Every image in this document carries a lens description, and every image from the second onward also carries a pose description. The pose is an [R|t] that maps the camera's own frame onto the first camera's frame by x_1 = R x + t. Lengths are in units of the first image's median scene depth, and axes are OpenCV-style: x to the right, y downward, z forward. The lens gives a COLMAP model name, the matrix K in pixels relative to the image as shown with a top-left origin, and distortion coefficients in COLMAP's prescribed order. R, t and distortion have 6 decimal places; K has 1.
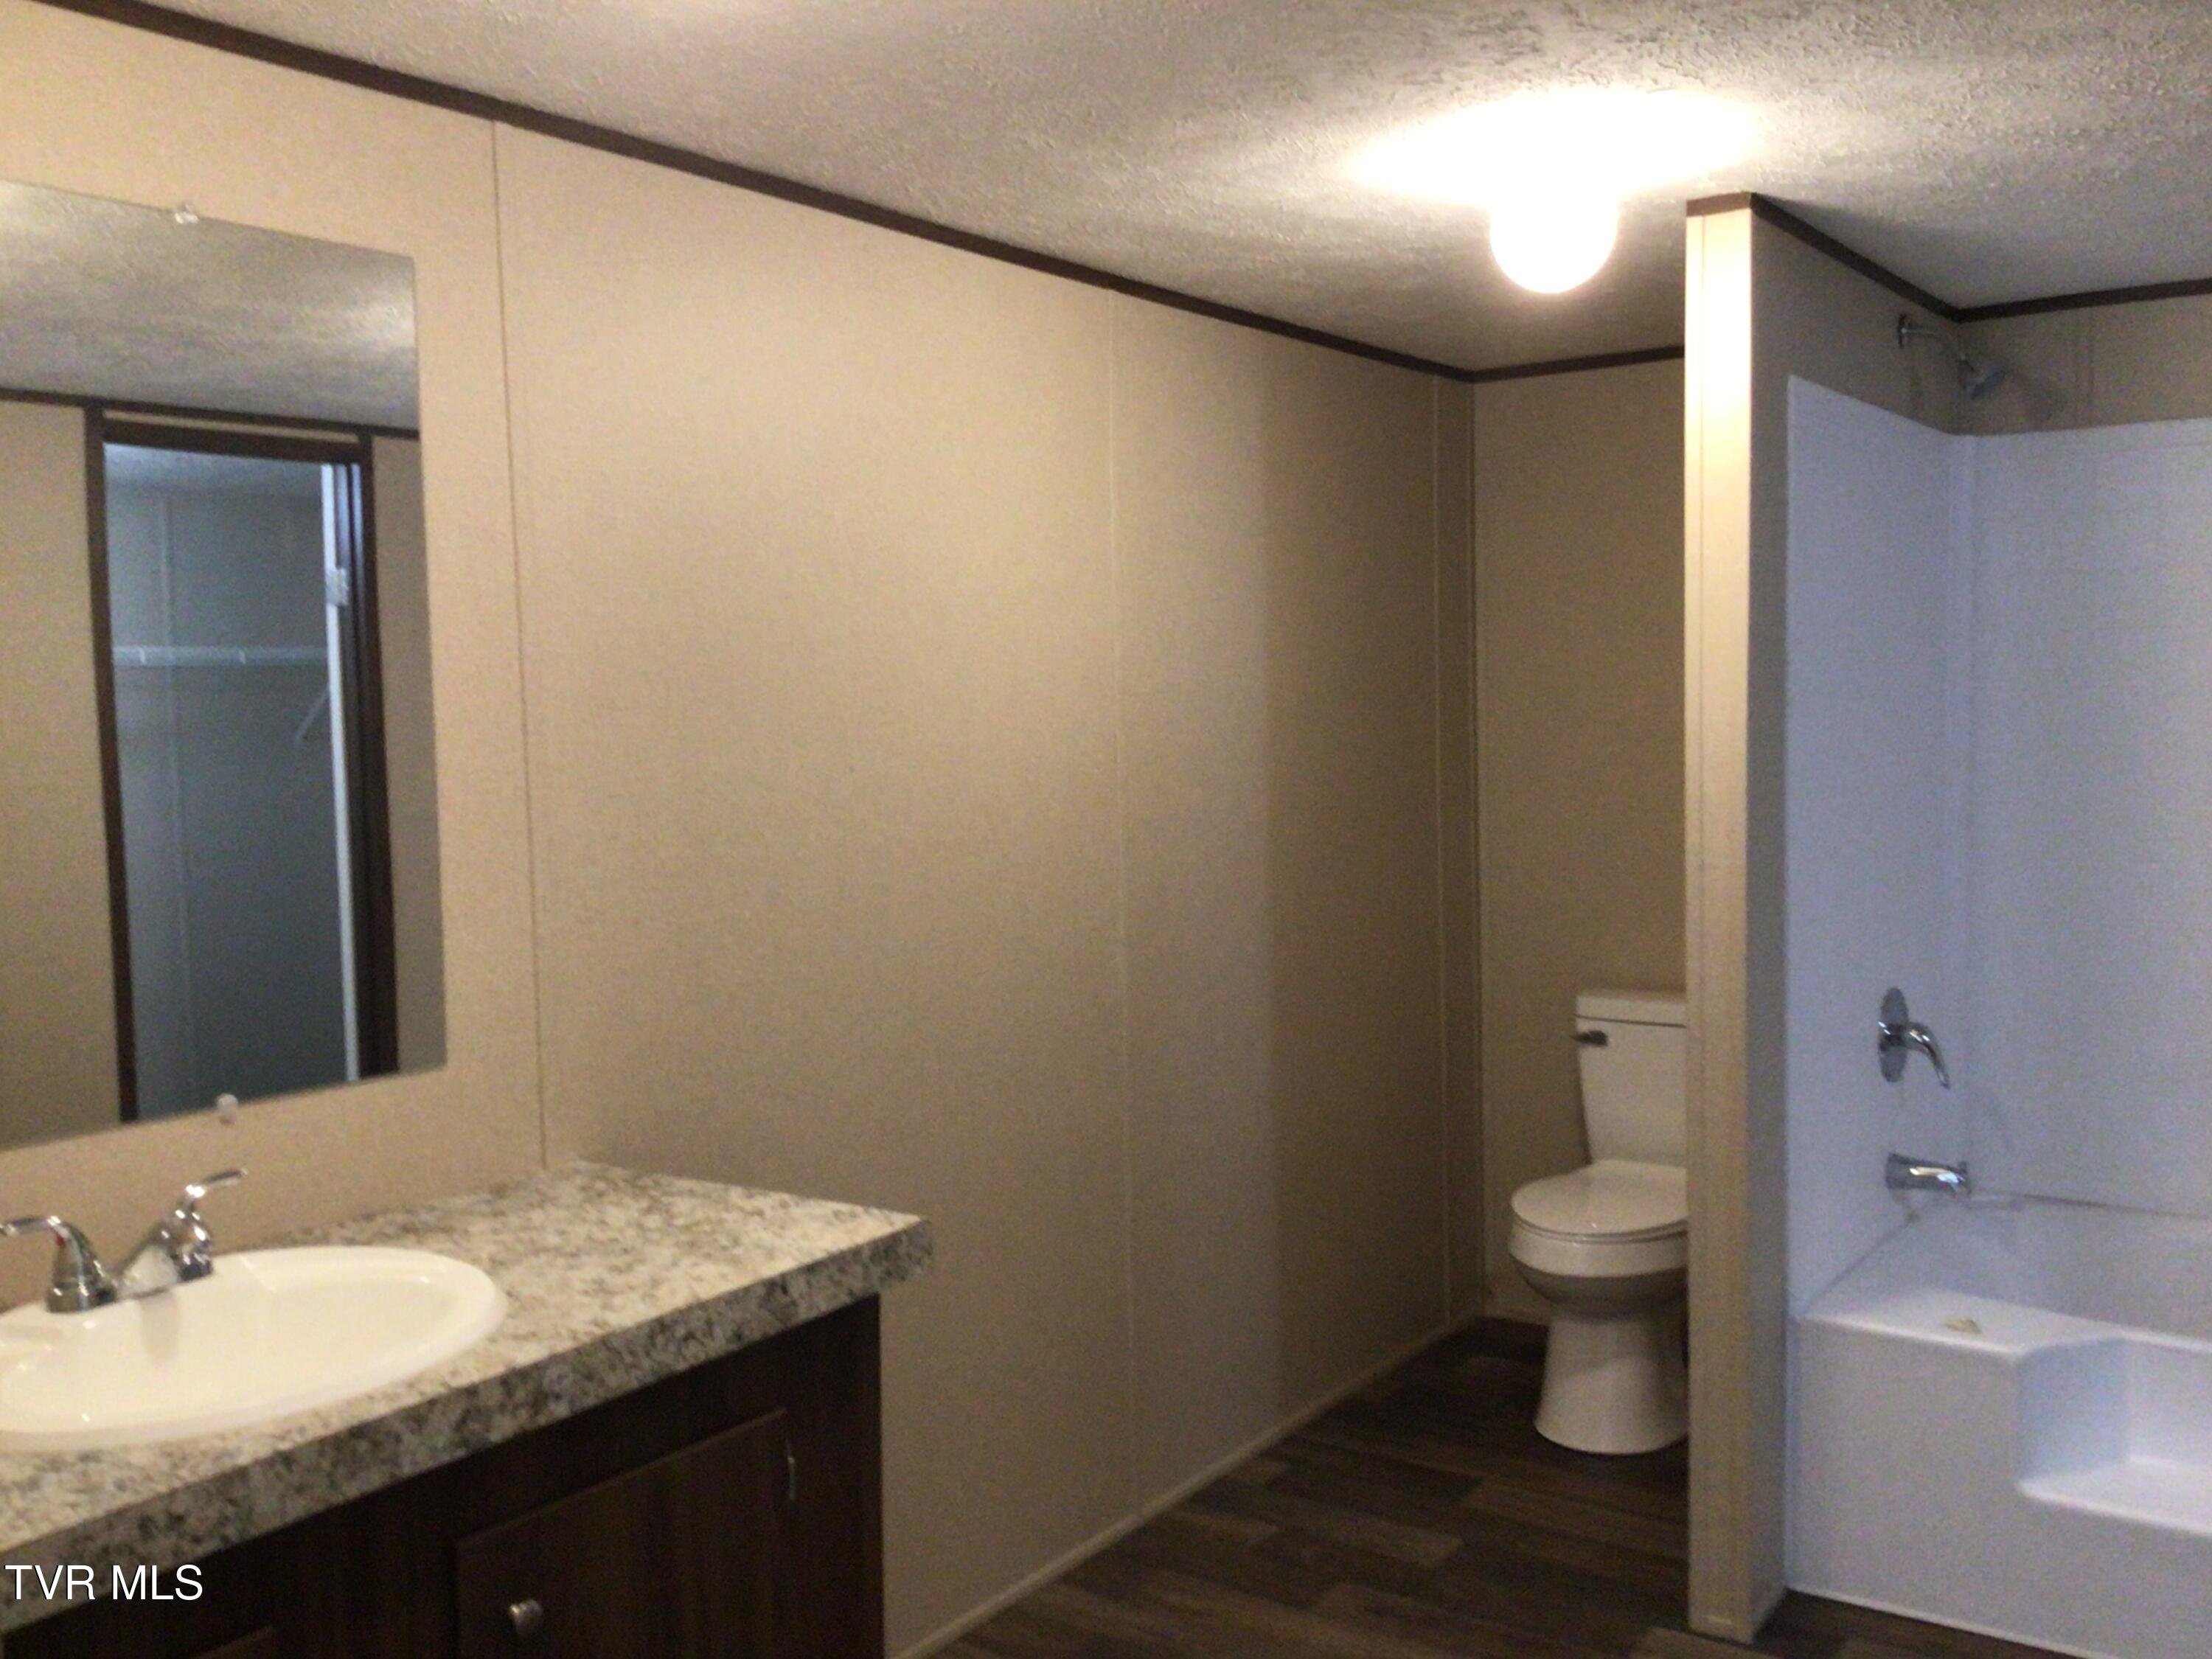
lens RADIAL K [[2000.5, 0, 1106.0], [0, 2000.5, 829.5], [0, 0, 1]] dist [0.009311, -0.015635]
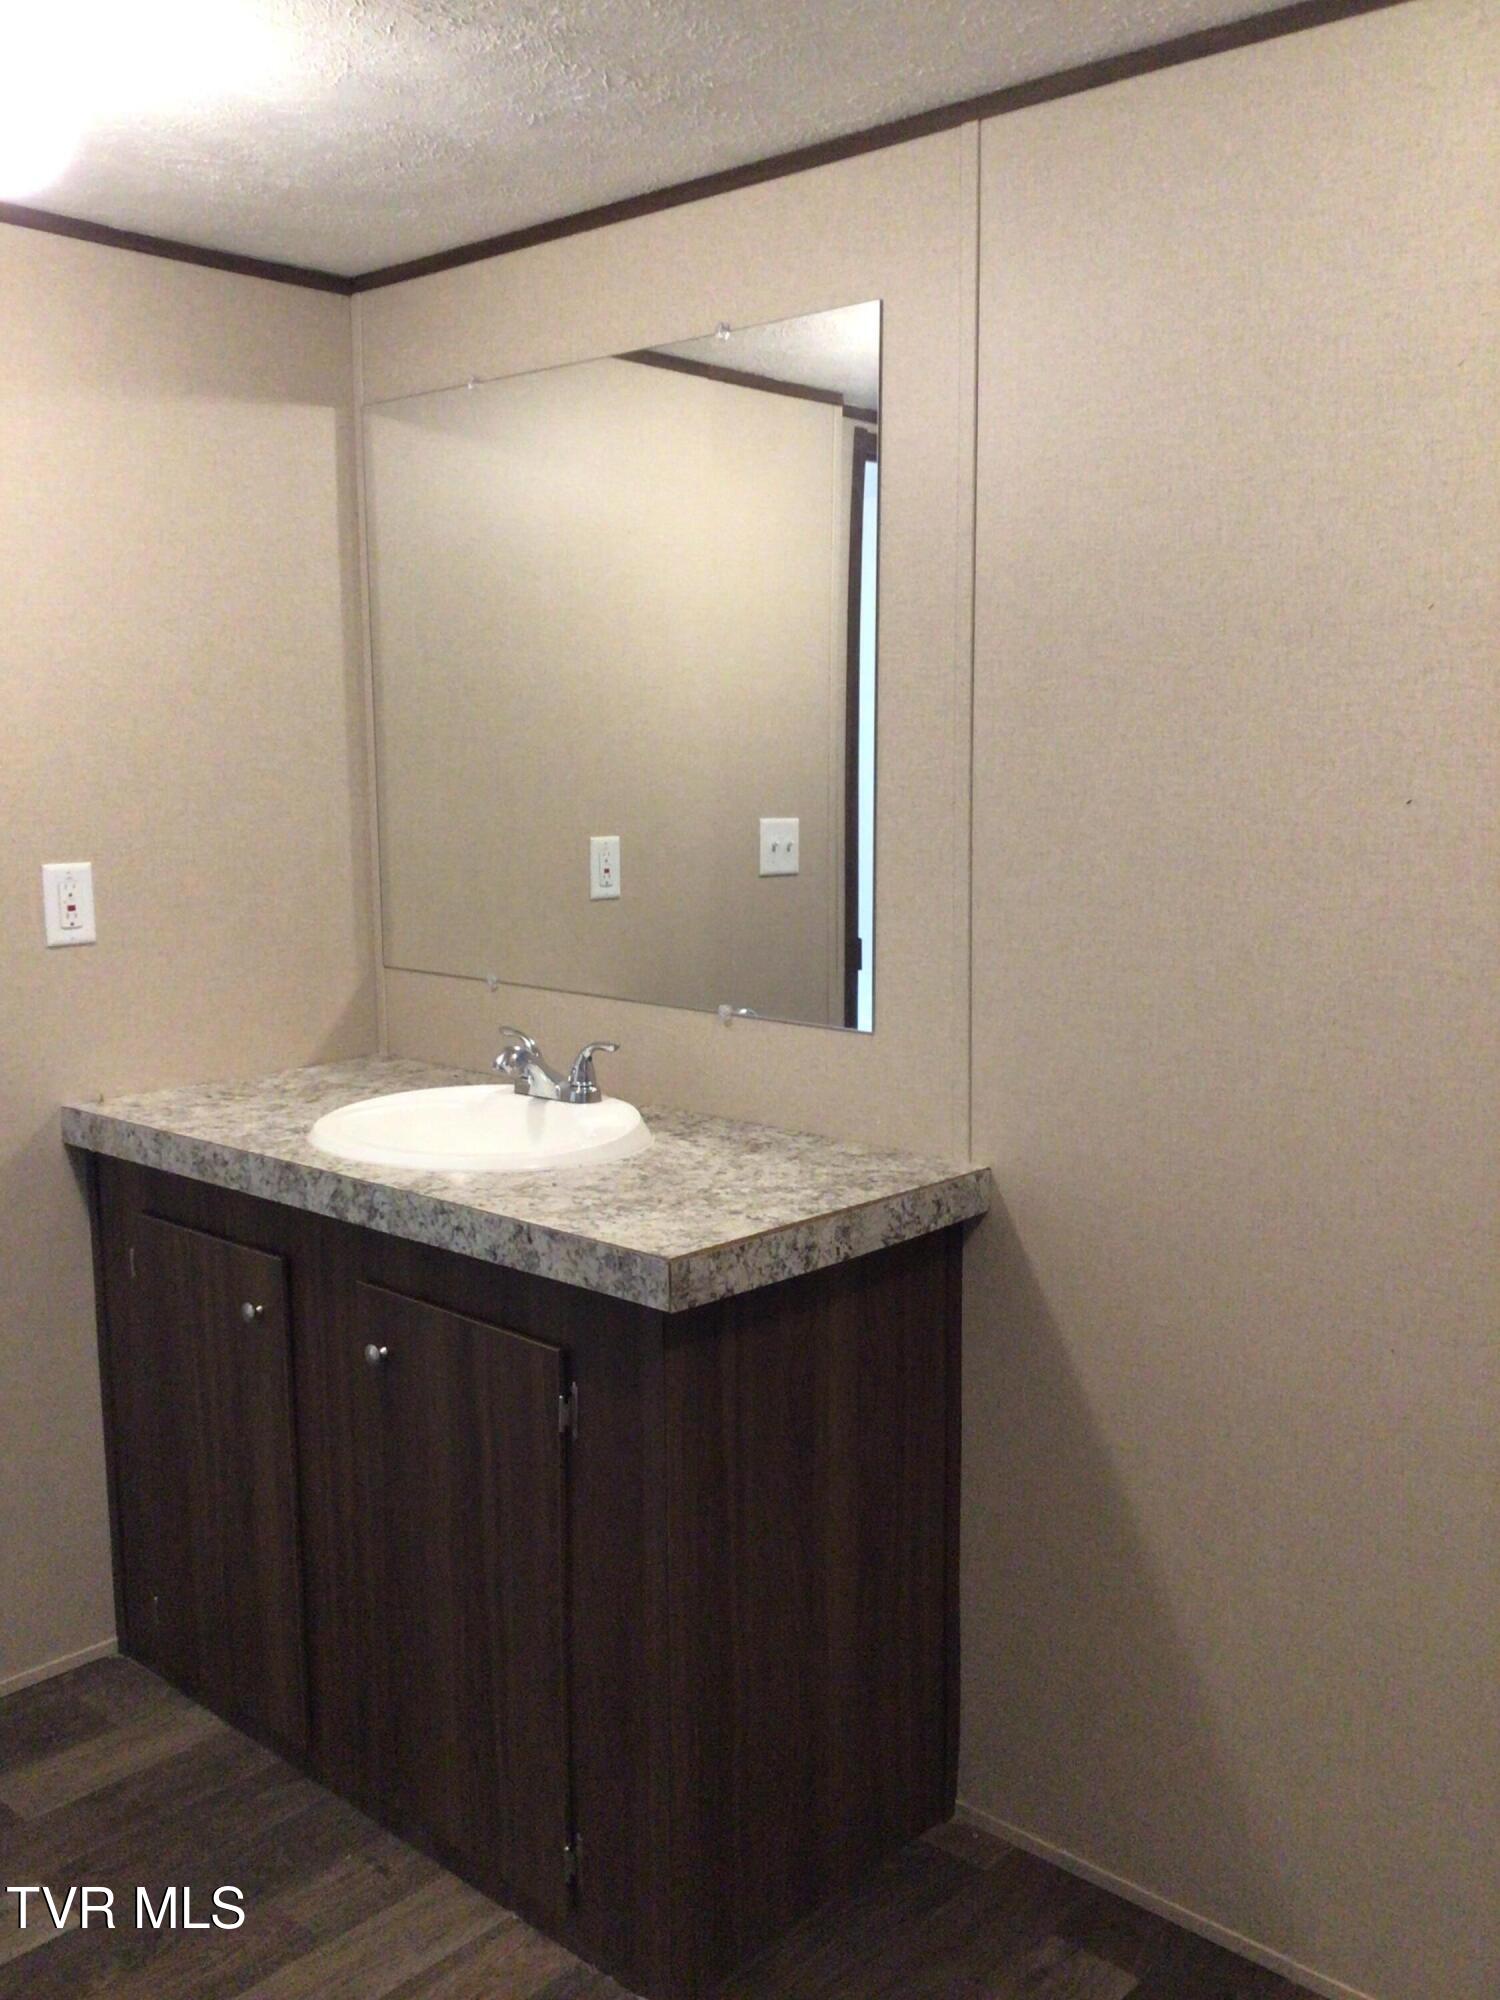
lens RADIAL K [[1837.0, 0, 752.3], [0, 1837.0, 937.3], [0, 0, 1]] dist [0.288920, -0.002720]
pose [[-0.128519, 0.135594, -0.982394, 0.890030], [-0.065028, 0.987324, 0.144782, -0.108224], [0.989573, 0.082491, -0.118073, 1.303472]]
